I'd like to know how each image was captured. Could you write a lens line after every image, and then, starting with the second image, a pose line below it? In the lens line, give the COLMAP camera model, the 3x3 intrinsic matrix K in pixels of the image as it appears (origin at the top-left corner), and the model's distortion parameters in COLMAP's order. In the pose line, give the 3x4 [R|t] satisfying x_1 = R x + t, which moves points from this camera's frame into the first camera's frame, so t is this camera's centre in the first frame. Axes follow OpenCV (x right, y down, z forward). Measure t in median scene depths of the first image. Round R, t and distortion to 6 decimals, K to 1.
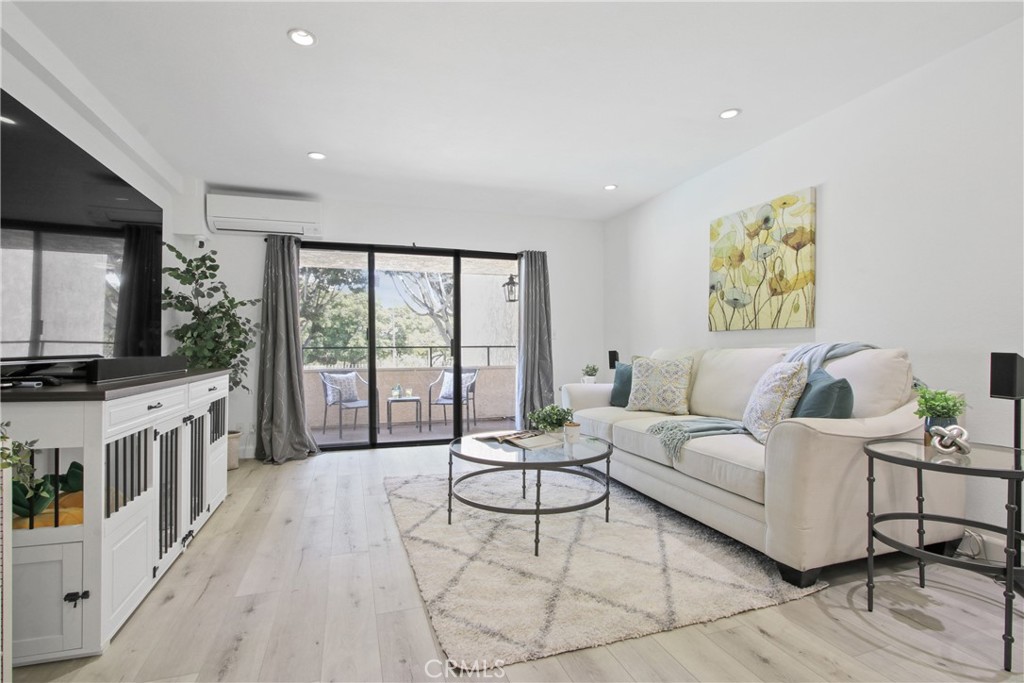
lens RADIAL K [[471.4, 0, 504.4], [0, 471.4, 351.9], [0, 0, 1]] dist [-0.006097, -0.001882]
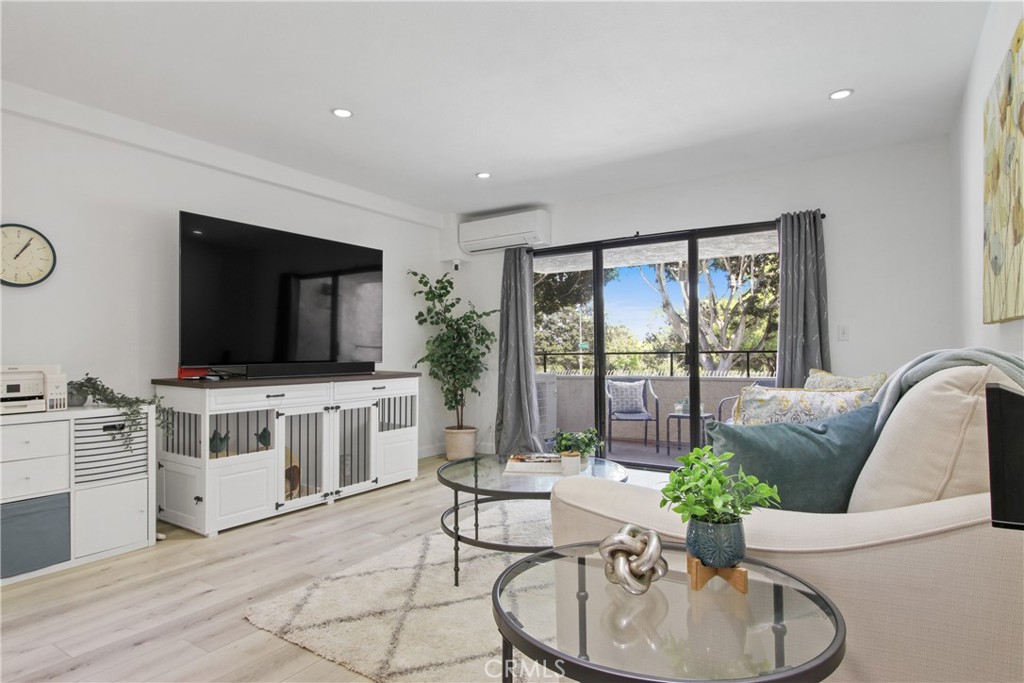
lens RADIAL K [[565.8, 0, 517.5], [0, 565.8, 349.3], [0, 0, 1]] dist [-0.022789, 0.011111]
pose [[0.633215, -0.005133, -0.773959, 0.639542], [-0.002124, 0.999963, -0.008370, -0.011480], [0.773973, 0.006944, 0.633180, 0.252355]]
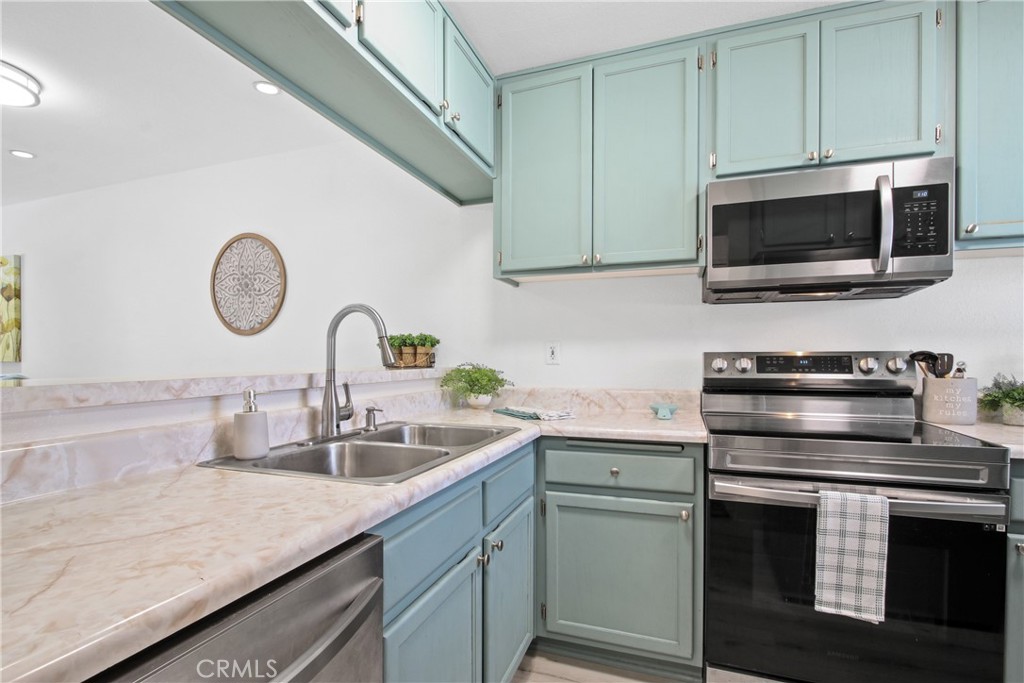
lens RADIAL K [[471.4, 0, 489.2], [0, 471.4, 365.8], [0, 0, 1]] dist [-0.006097, -0.001882]
pose [[0.614617, -0.005490, 0.788806, 0.372916], [0.006438, 0.999977, 0.001944, -0.030740], [-0.788799, 0.003884, 0.614639, -0.720249]]
